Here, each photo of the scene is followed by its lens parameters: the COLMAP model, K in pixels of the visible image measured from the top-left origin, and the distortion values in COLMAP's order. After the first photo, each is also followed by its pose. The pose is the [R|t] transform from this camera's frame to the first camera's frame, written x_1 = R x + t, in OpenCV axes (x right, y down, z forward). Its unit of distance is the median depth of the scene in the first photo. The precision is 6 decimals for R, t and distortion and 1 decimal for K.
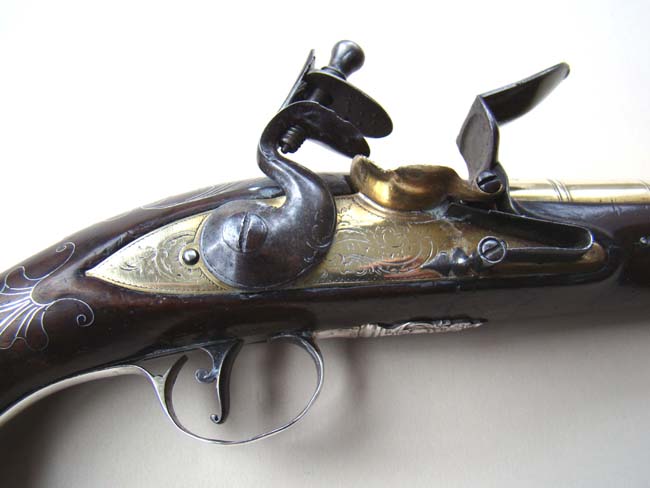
lens RADIAL K [[647.2, 0, 325.0], [0, 647.2, 244.0], [0, 0, 1]] dist [-0.186170, -0.001727]
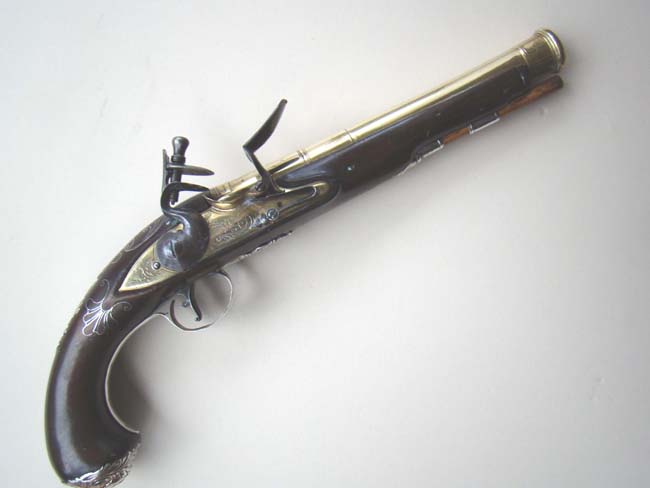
lens RADIAL K [[647.2, 0, 325.0], [0, 647.2, 244.0], [0, 0, 1]] dist [-0.186170, -0.001727]
pose [[0.918758, -0.394820, -0.001020, 0.358180], [0.379083, 0.881410, 0.281803, -0.437357], [-0.110362, -0.259295, 0.959472, -1.179518]]
